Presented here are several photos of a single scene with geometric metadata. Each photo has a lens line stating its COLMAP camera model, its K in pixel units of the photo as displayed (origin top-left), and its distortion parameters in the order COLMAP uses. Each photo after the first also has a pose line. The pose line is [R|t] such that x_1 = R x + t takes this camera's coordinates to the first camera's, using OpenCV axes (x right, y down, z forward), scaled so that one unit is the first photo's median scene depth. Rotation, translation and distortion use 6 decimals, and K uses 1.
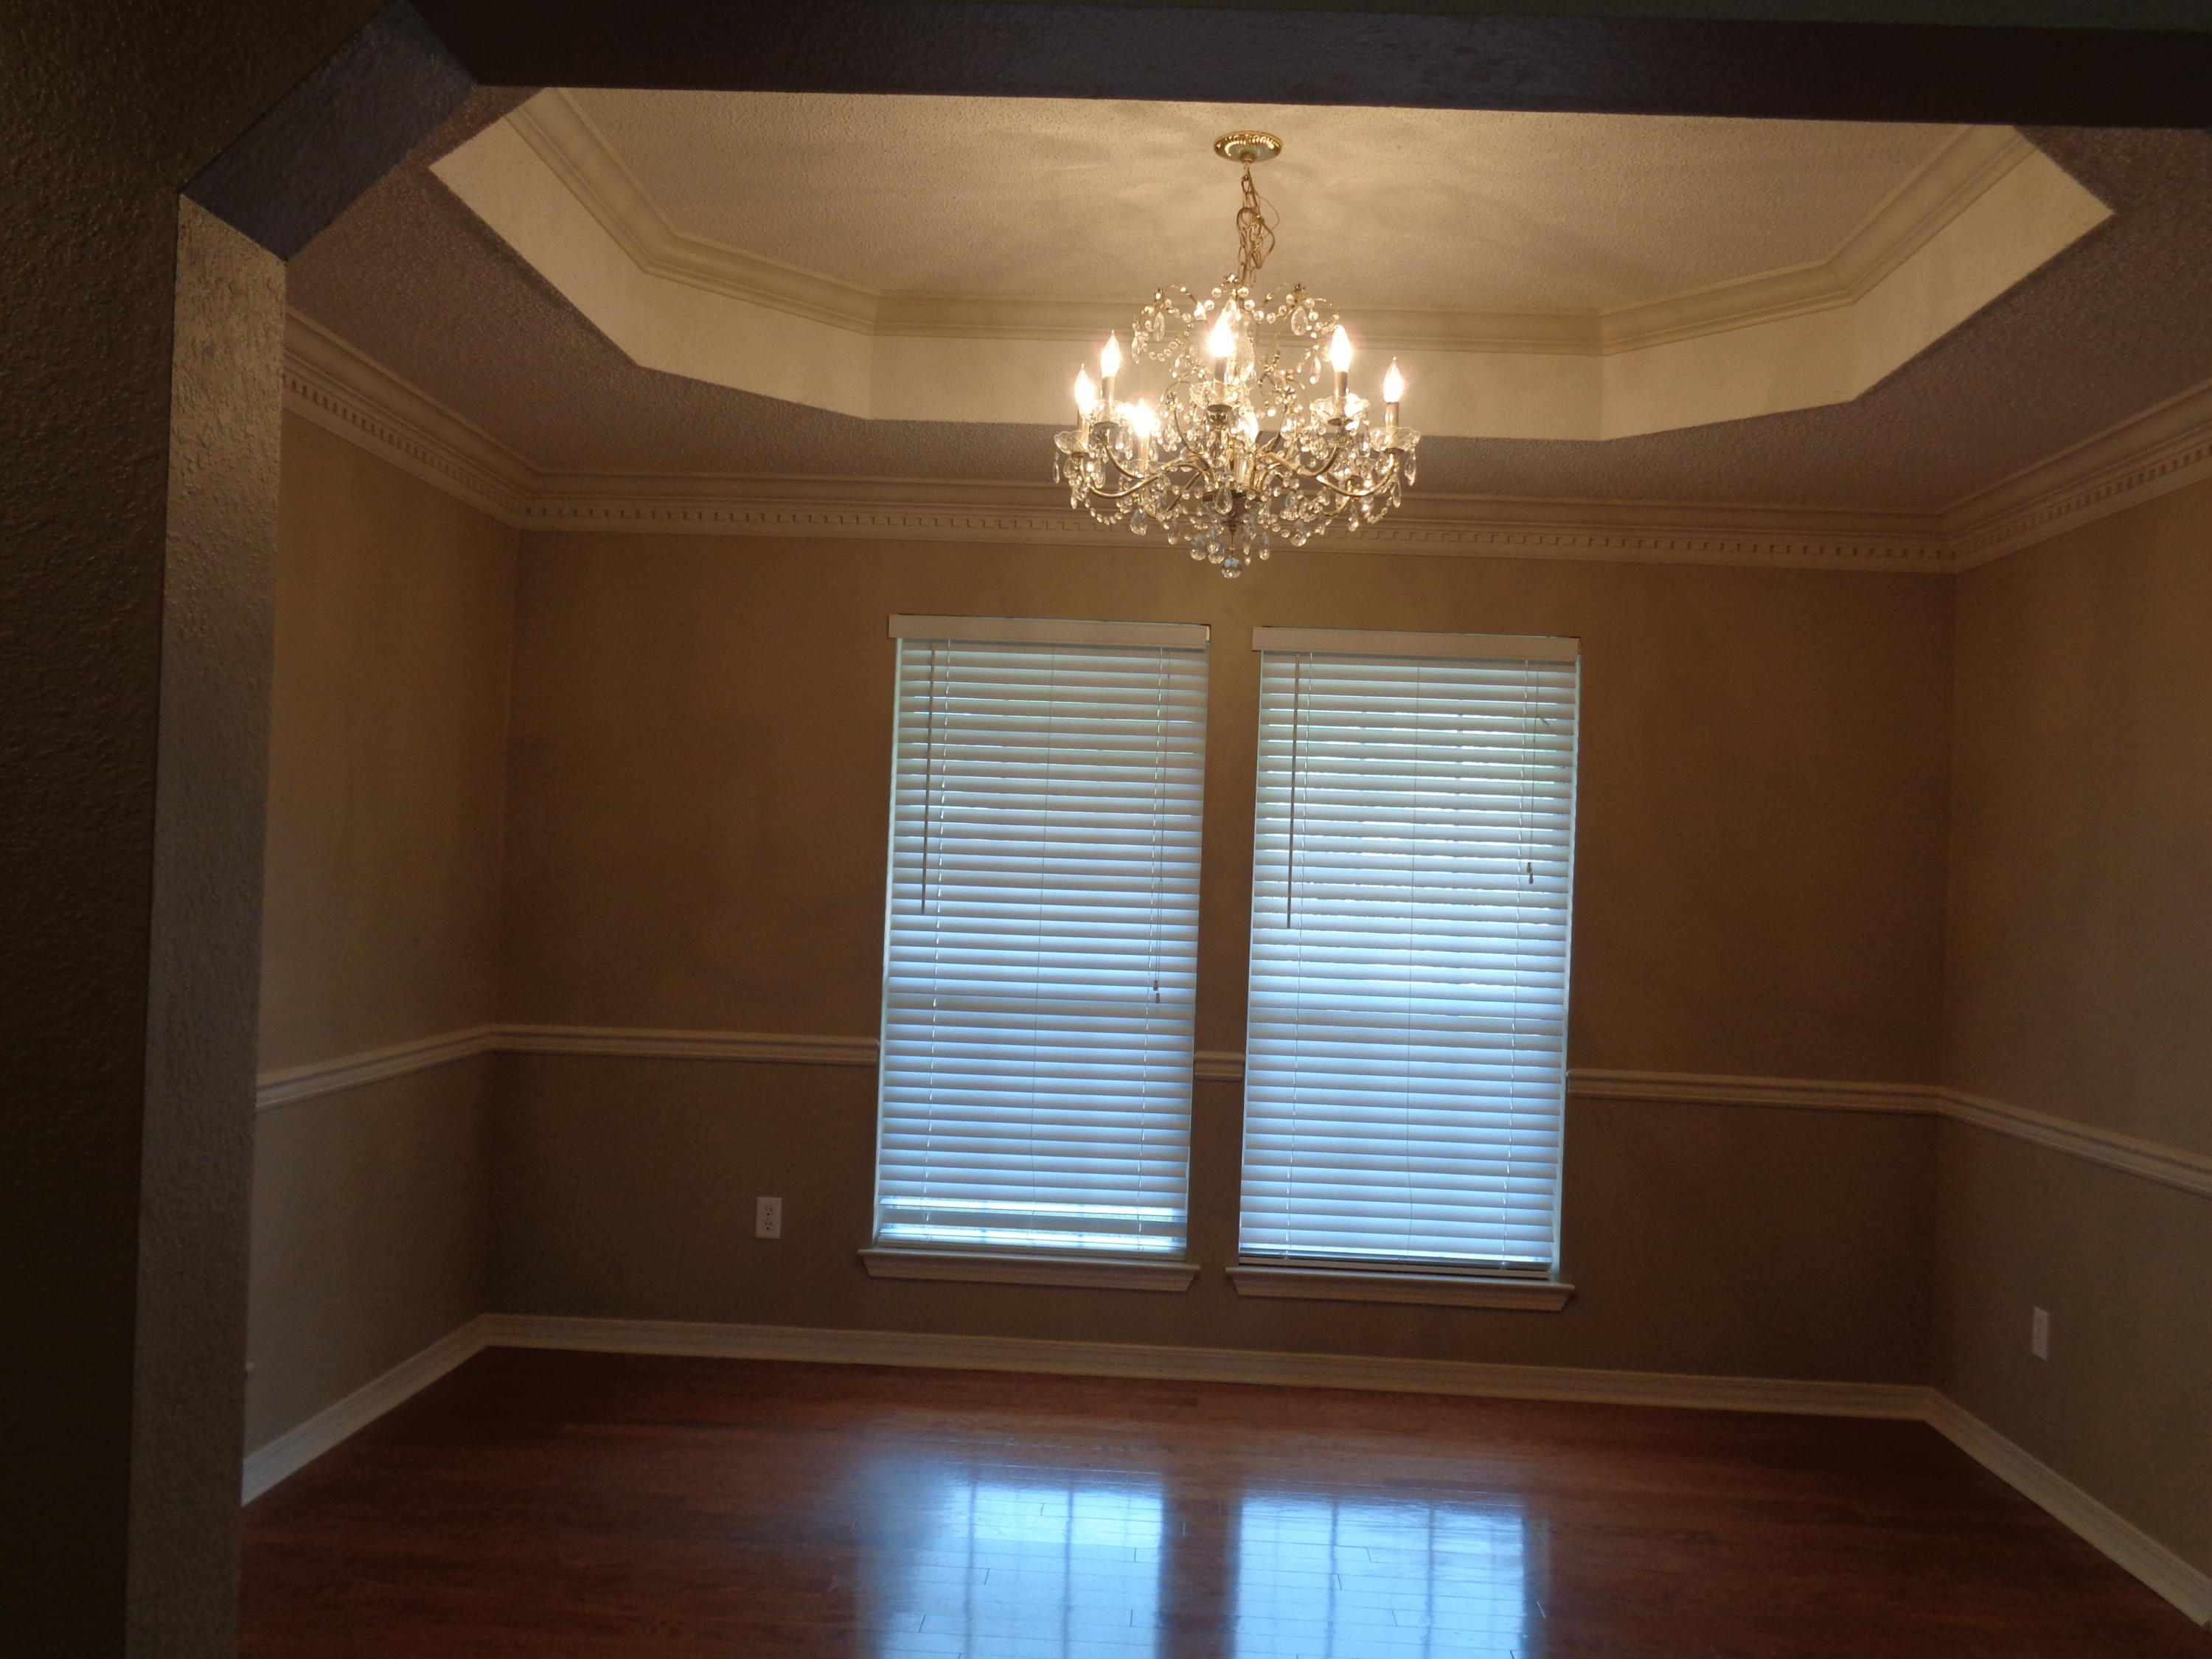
lens RADIAL K [[1759.8, 0, 1106.0], [0, 1759.8, 829.5], [0, 0, 1]] dist [0.065432, -0.000681]
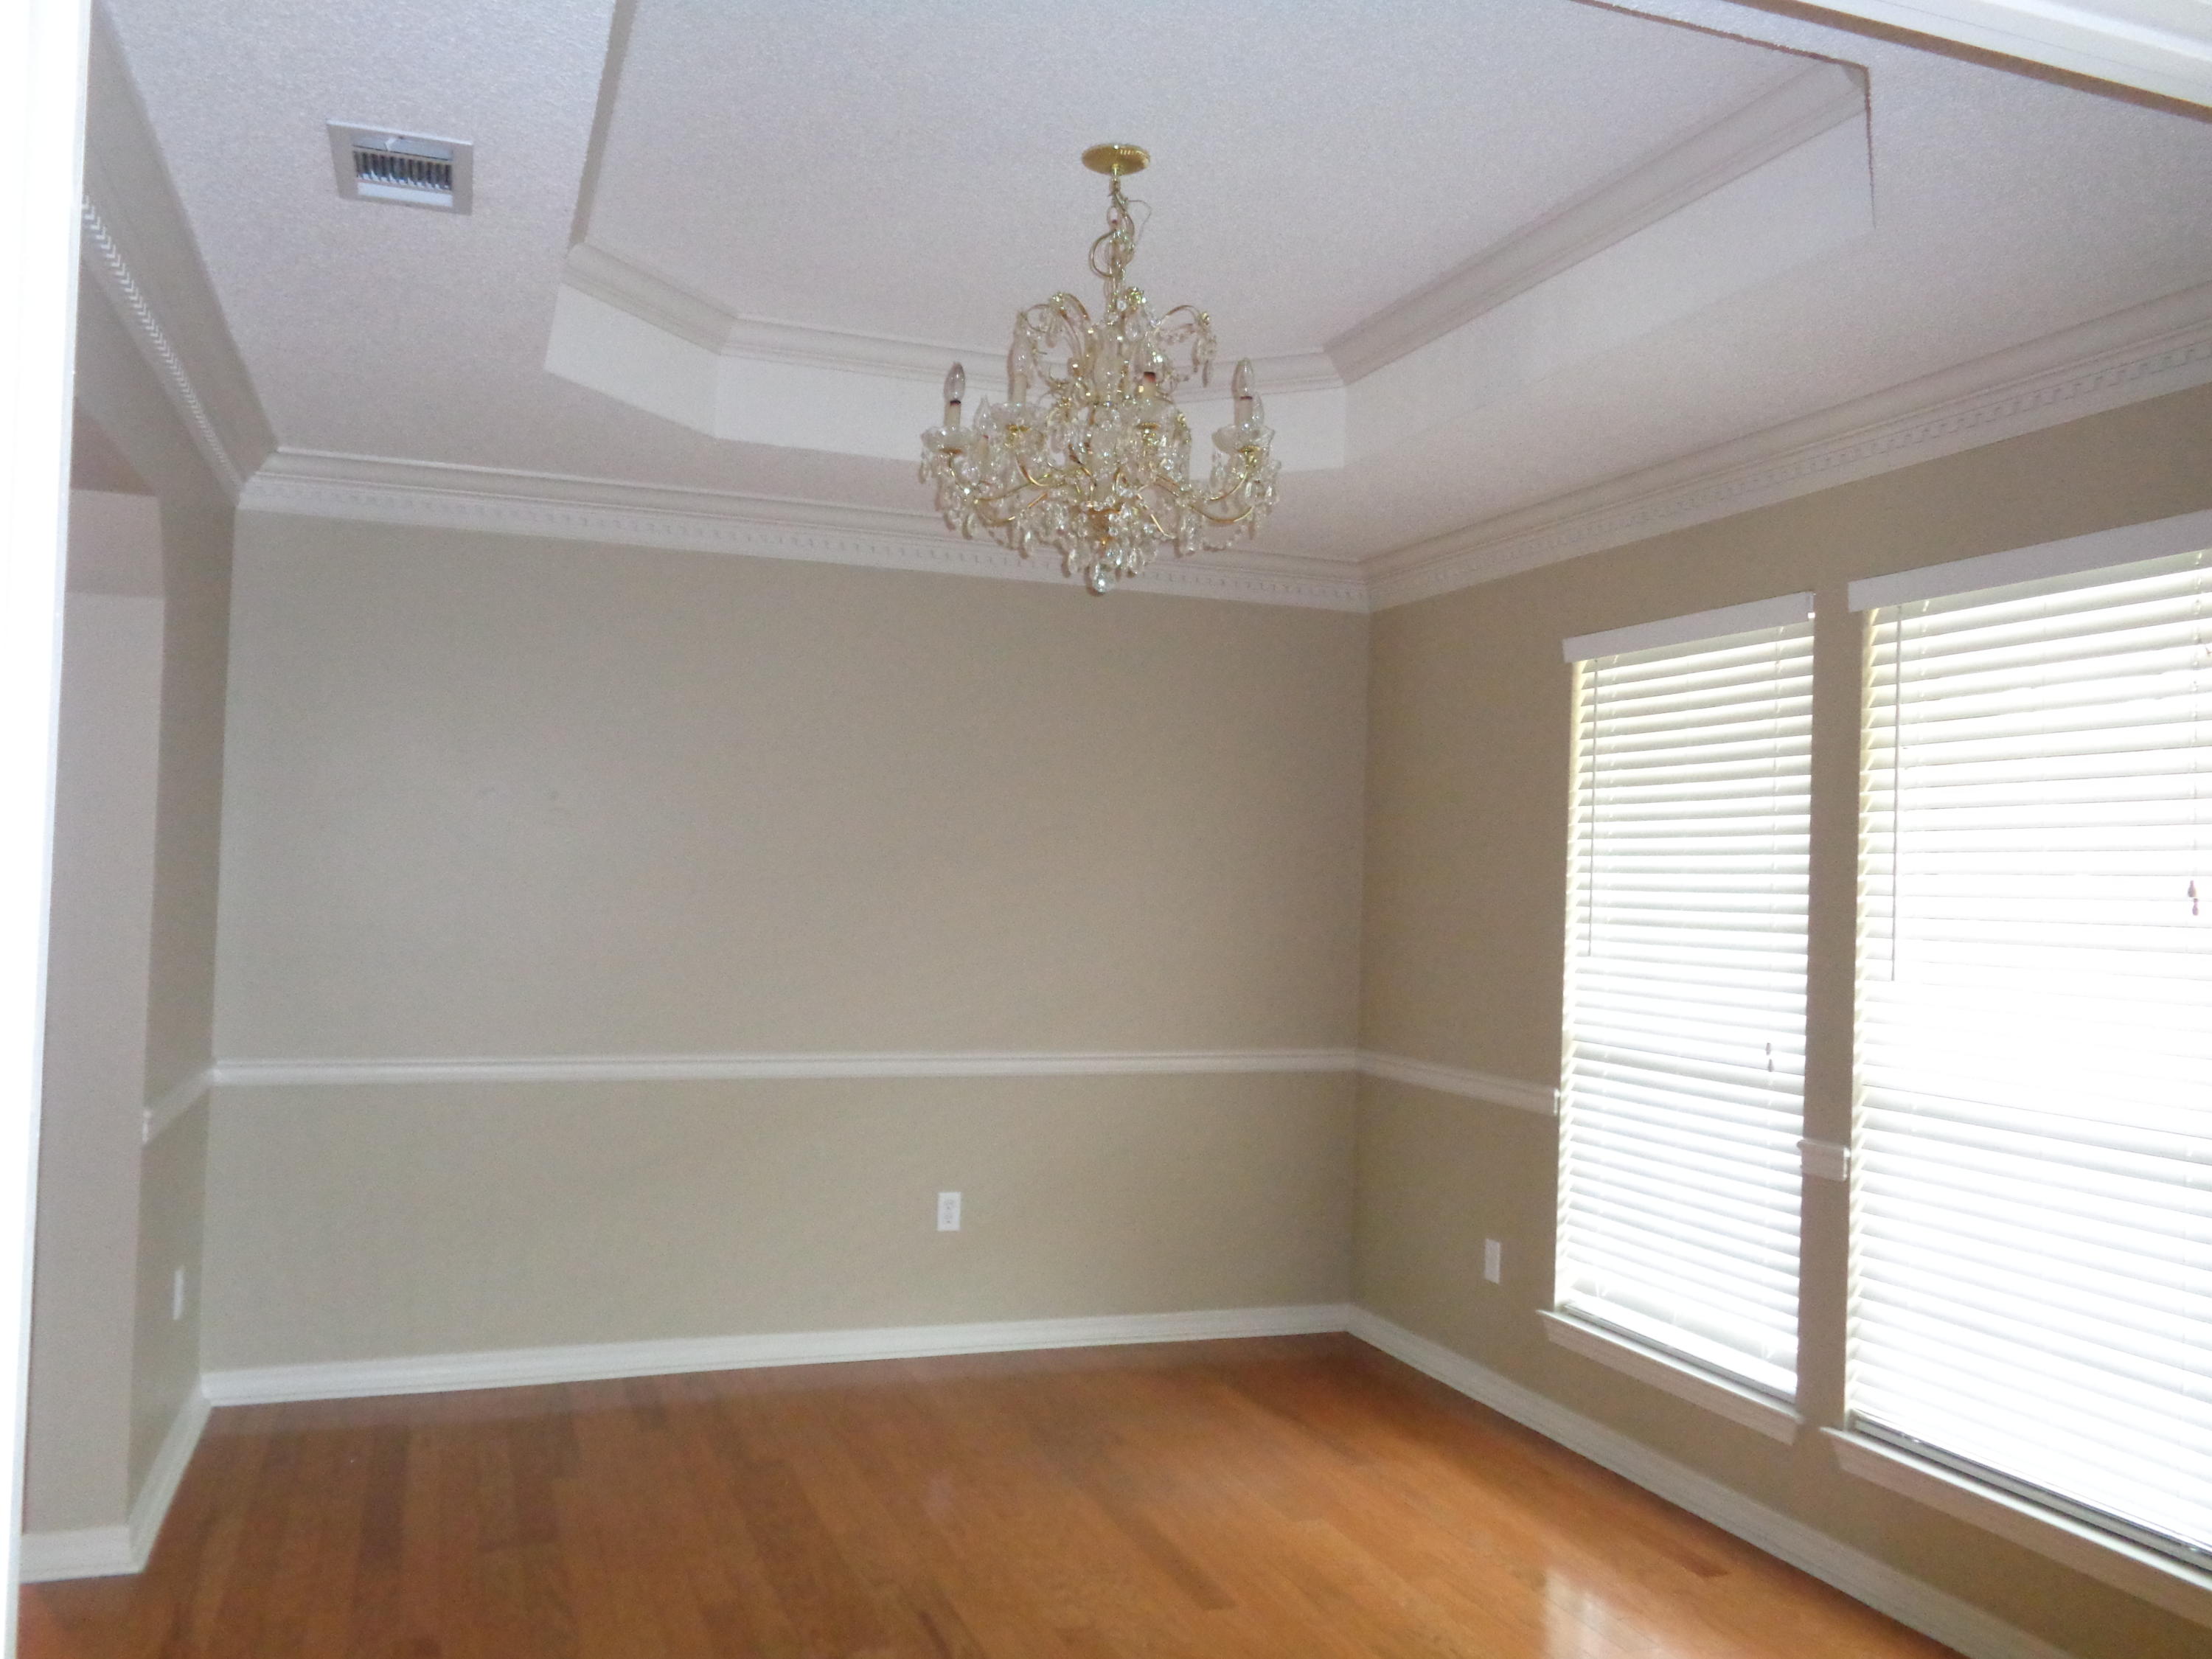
lens RADIAL K [[1750.5, 0, 1110.7], [0, 1750.5, 829.7], [0, 0, 1]] dist [0.005273, -0.004329]
pose [[0.400449, -0.055975, -0.914608, 0.637504], [0.001792, 0.998178, -0.060305, 0.036500], [0.916317, 0.022510, 0.399820, 0.408116]]
